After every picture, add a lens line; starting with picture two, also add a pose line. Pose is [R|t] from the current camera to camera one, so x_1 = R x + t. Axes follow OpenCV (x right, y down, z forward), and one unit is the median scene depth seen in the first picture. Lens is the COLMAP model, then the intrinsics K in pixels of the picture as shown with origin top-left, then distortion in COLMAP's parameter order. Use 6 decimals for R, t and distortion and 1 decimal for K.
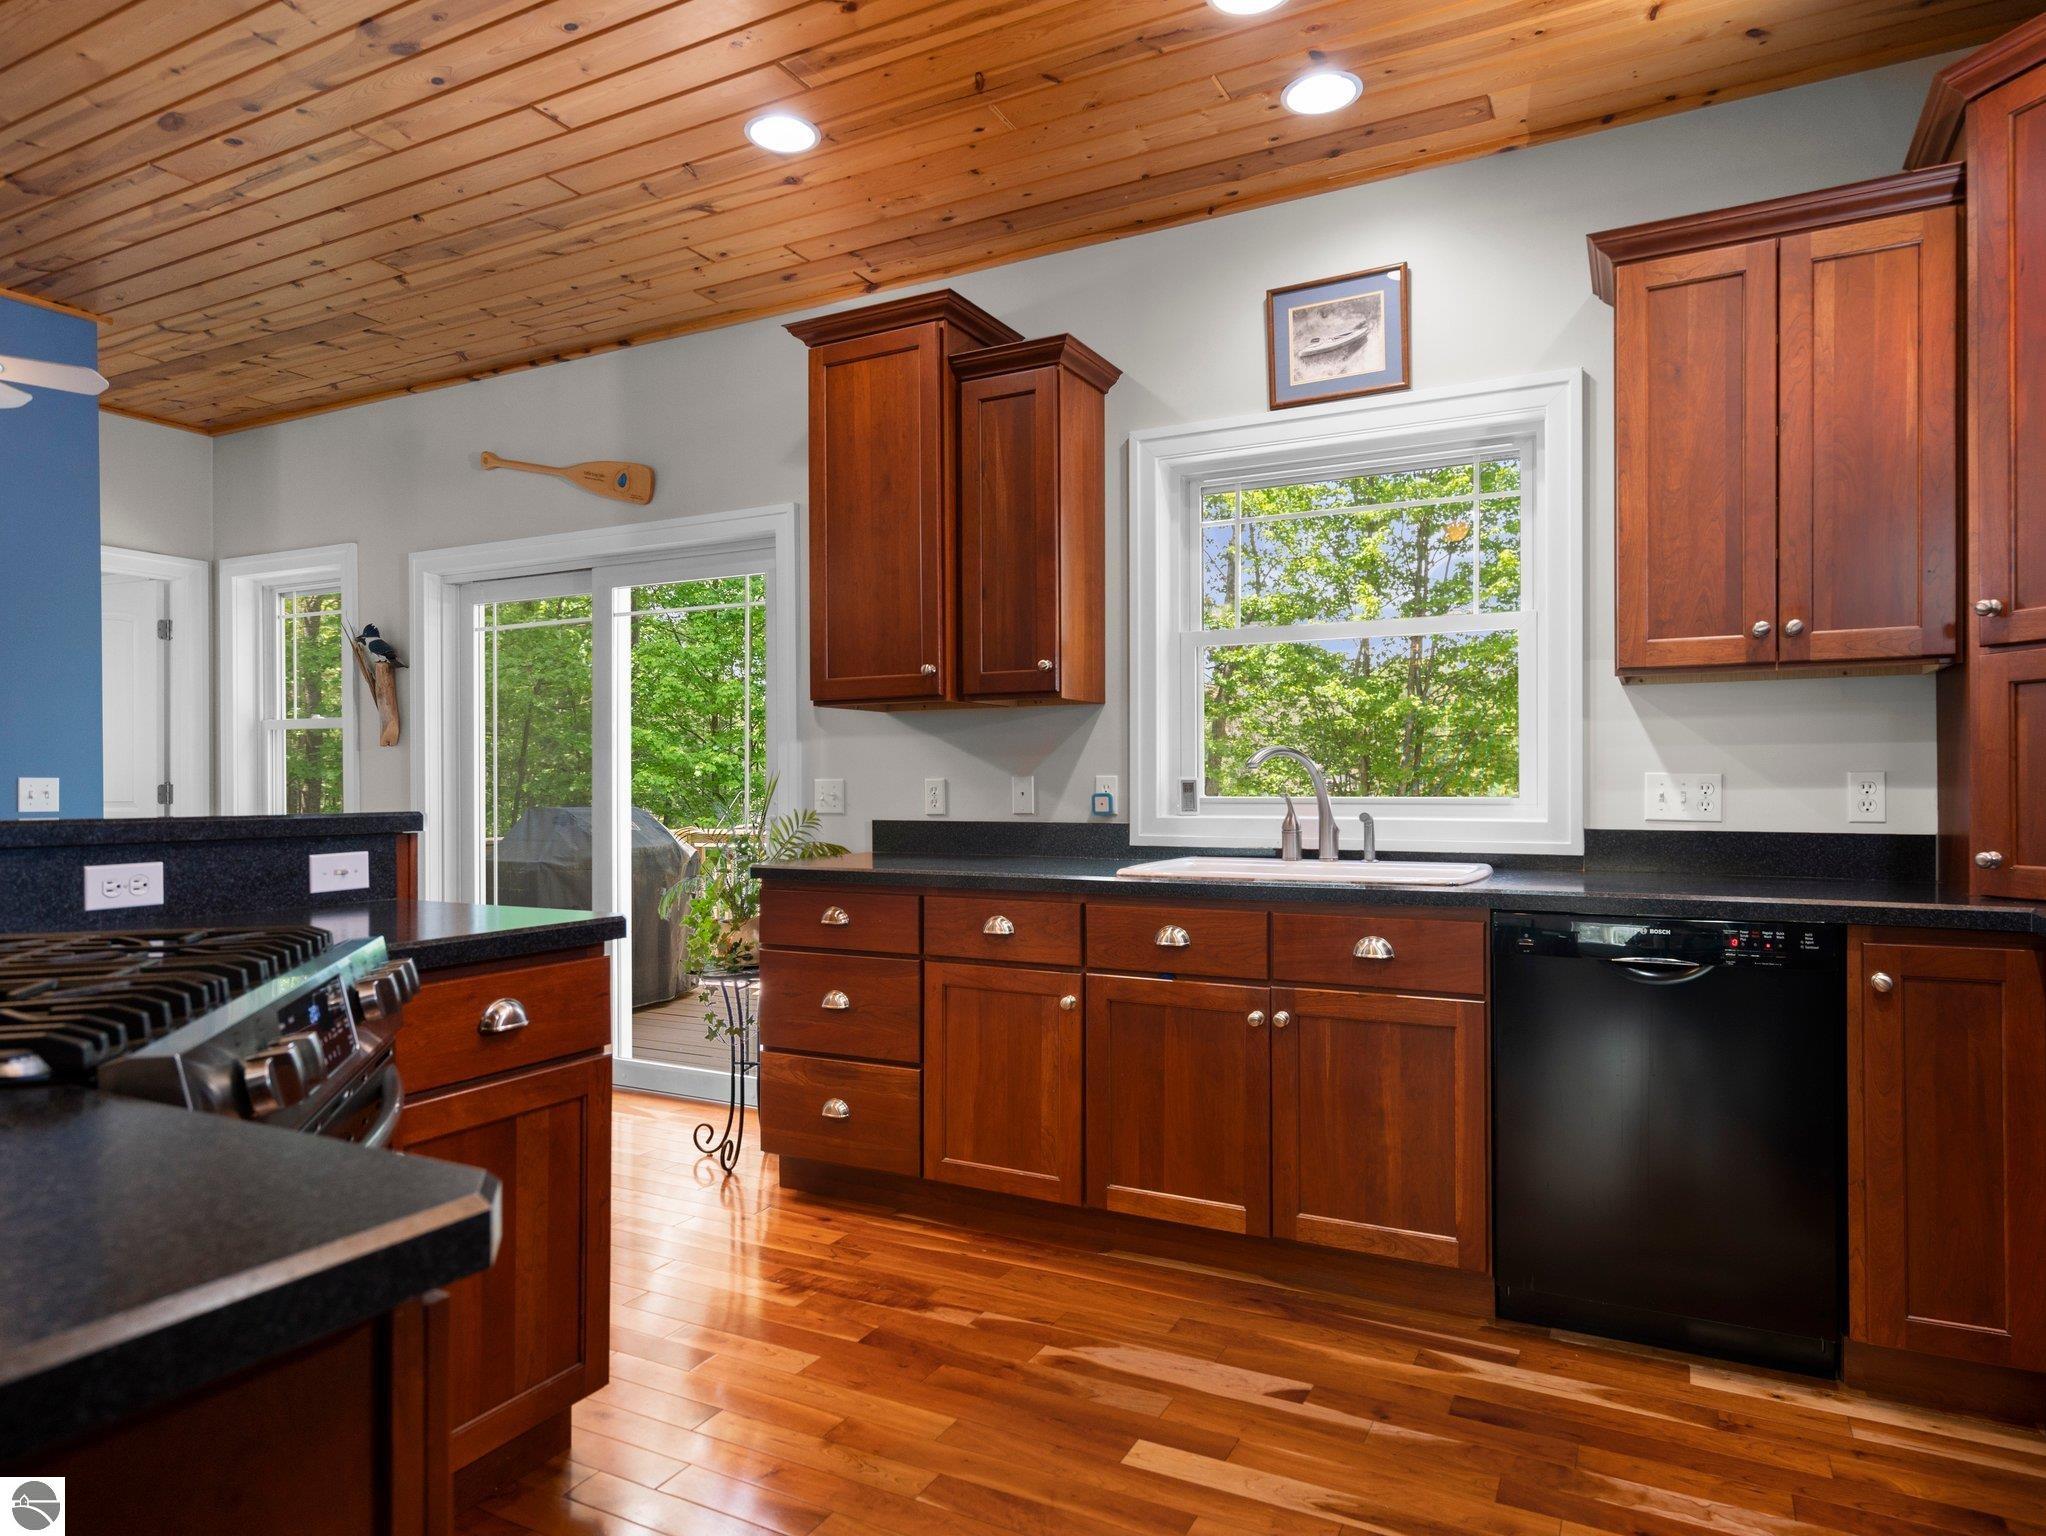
lens RADIAL K [[1217.0, 0, 1042.7], [0, 1217.0, 780.3], [0, 0, 1]] dist [0.003539, 0.001380]
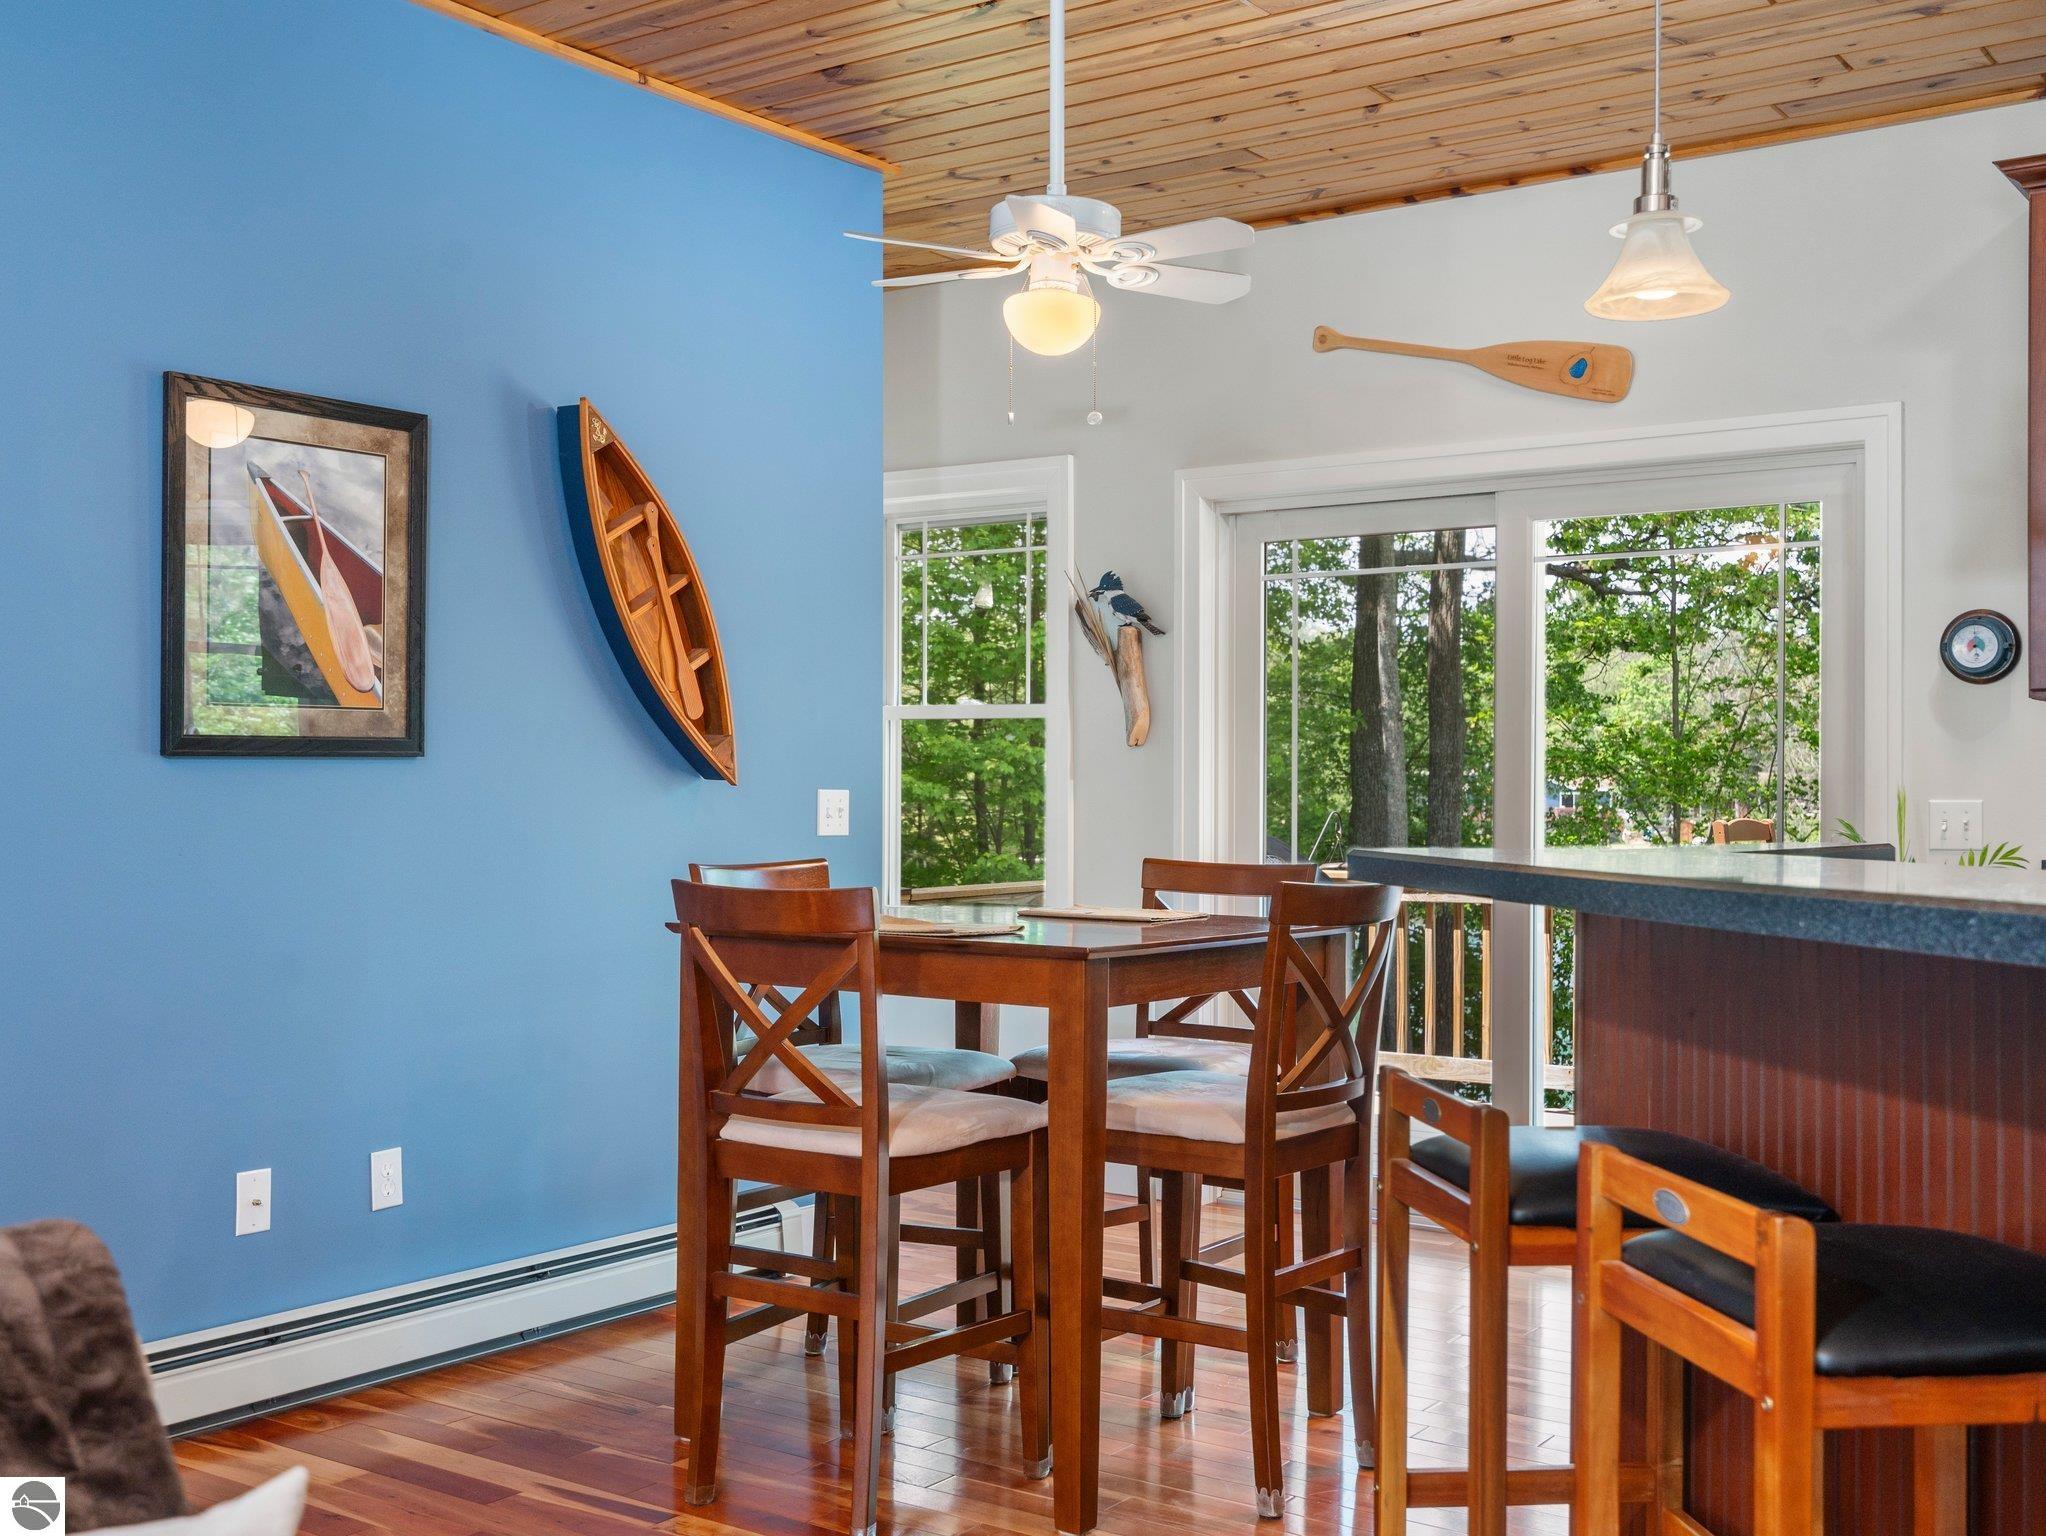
lens RADIAL K [[2144.9, 0, 1034.6], [0, 2144.9, 782.8], [0, 0, 1]] dist [0.017995, 0.000000]
pose [[0.990966, 0.006540, -0.133952, -0.642670], [-0.006834, 0.999975, -0.001730, -0.006363], [0.133937, 0.002630, 0.990986, -0.342697]]
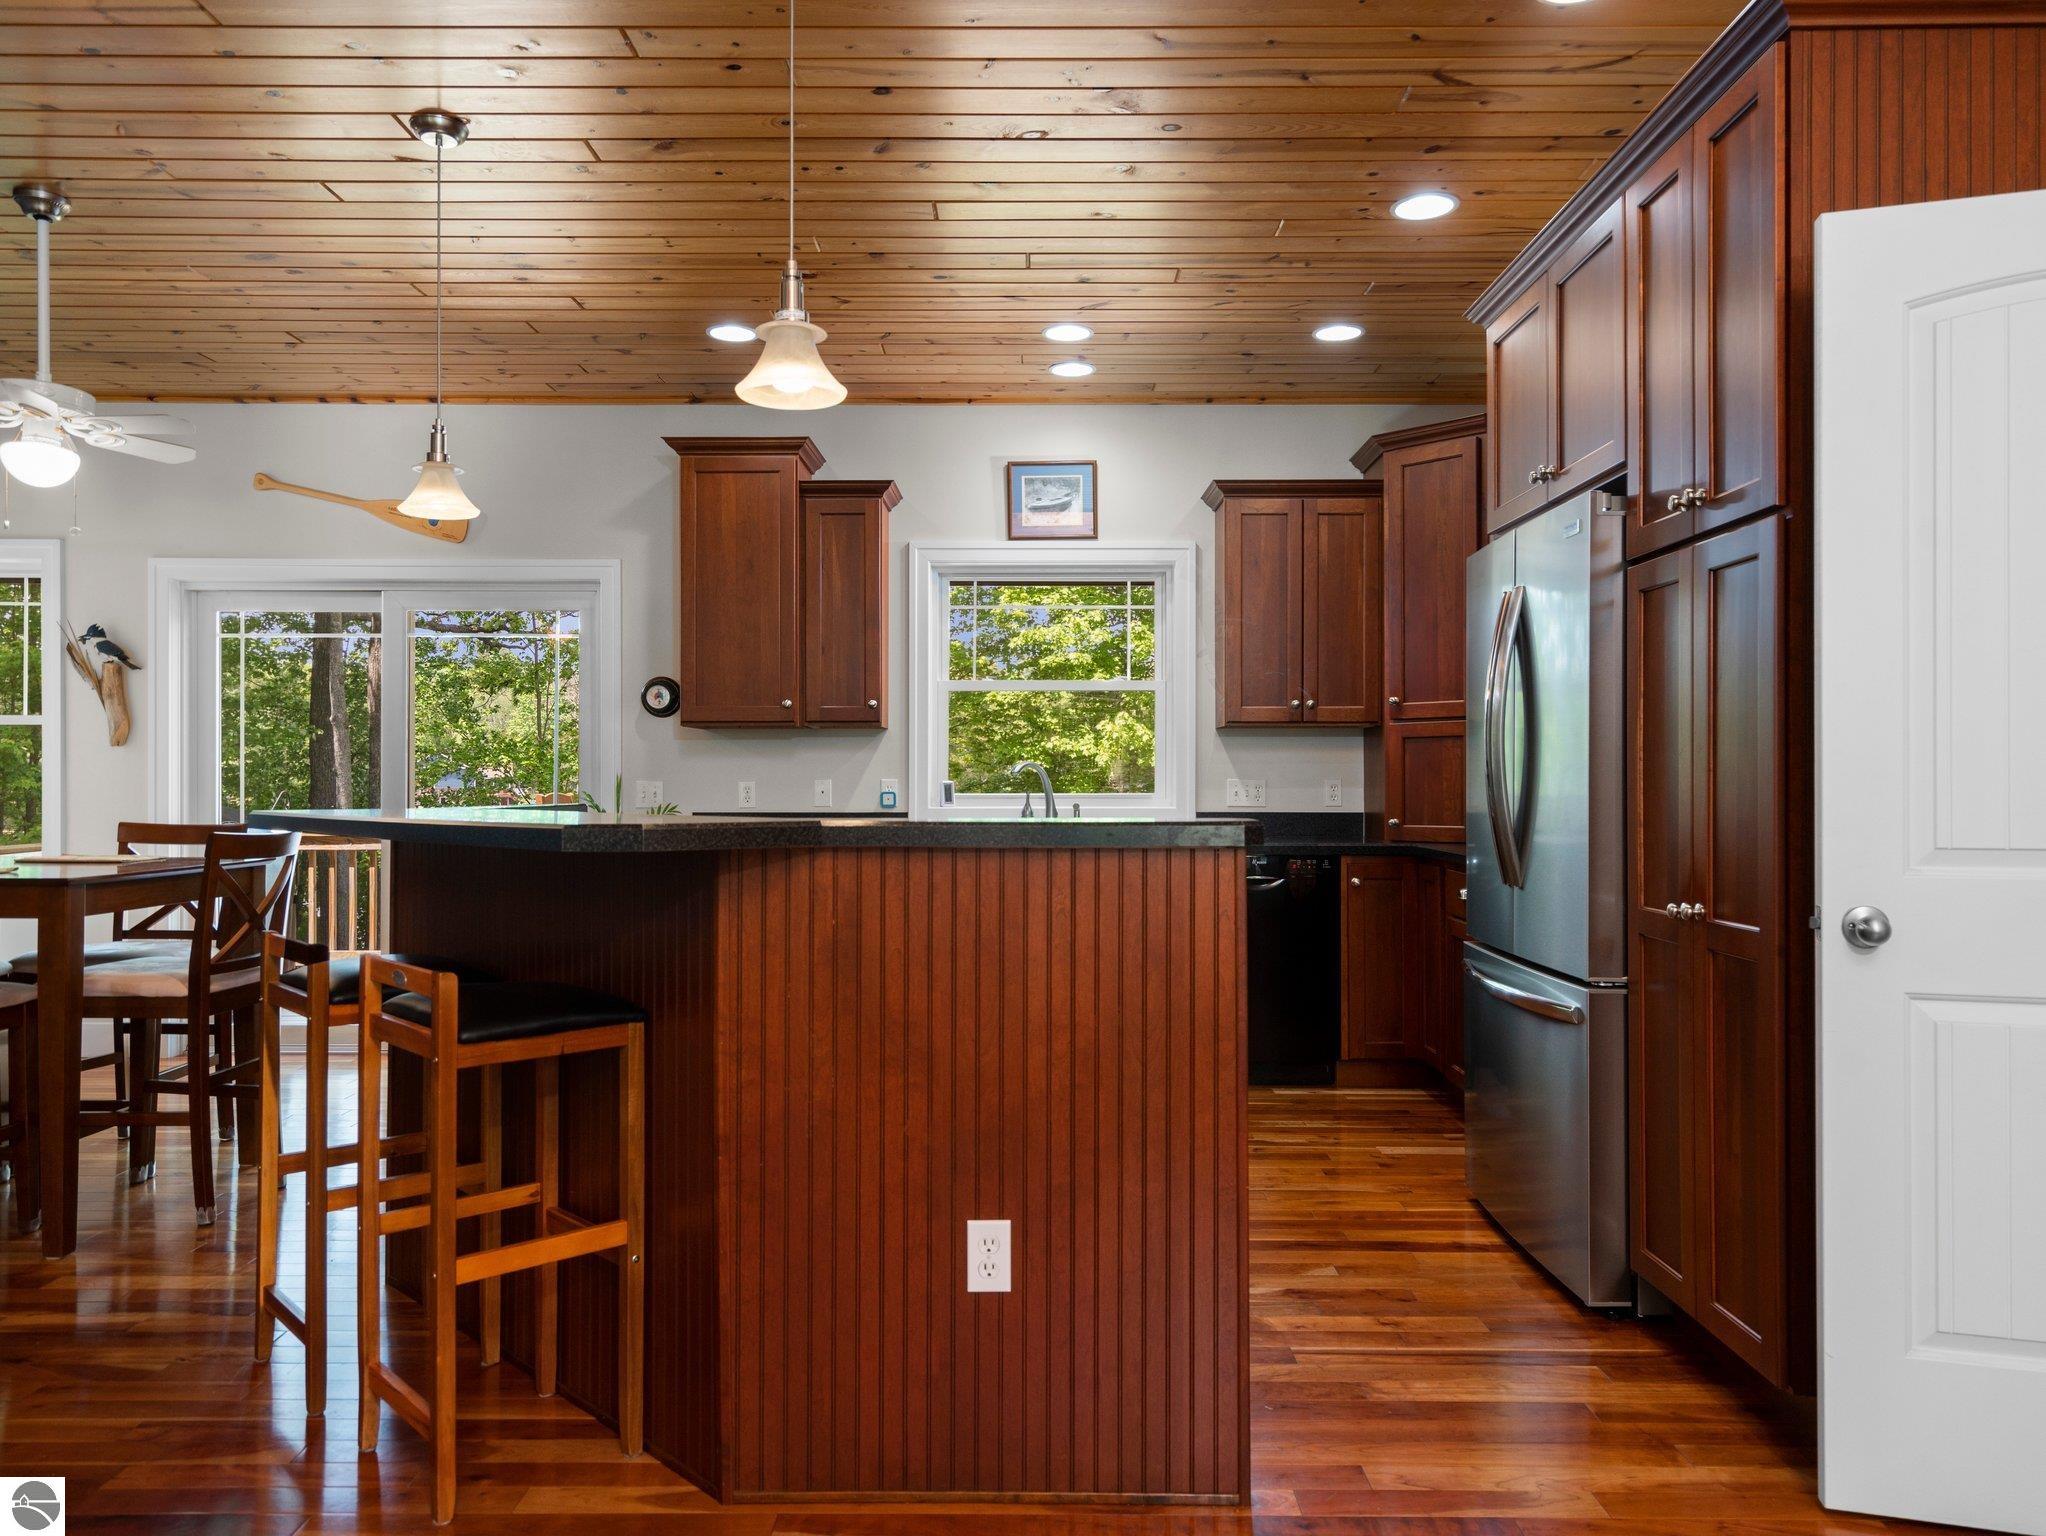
lens RADIAL K [[1410.6, 0, 1022.6], [0, 1410.6, 772.5], [0, 0, 1]] dist [0.006578, 0.006913]
pose [[0.890333, 0.004465, 0.455288, -0.603050], [-0.003651, 0.999990, -0.002667, -0.008090], [-0.455295, 0.000713, 0.890340, -0.582968]]
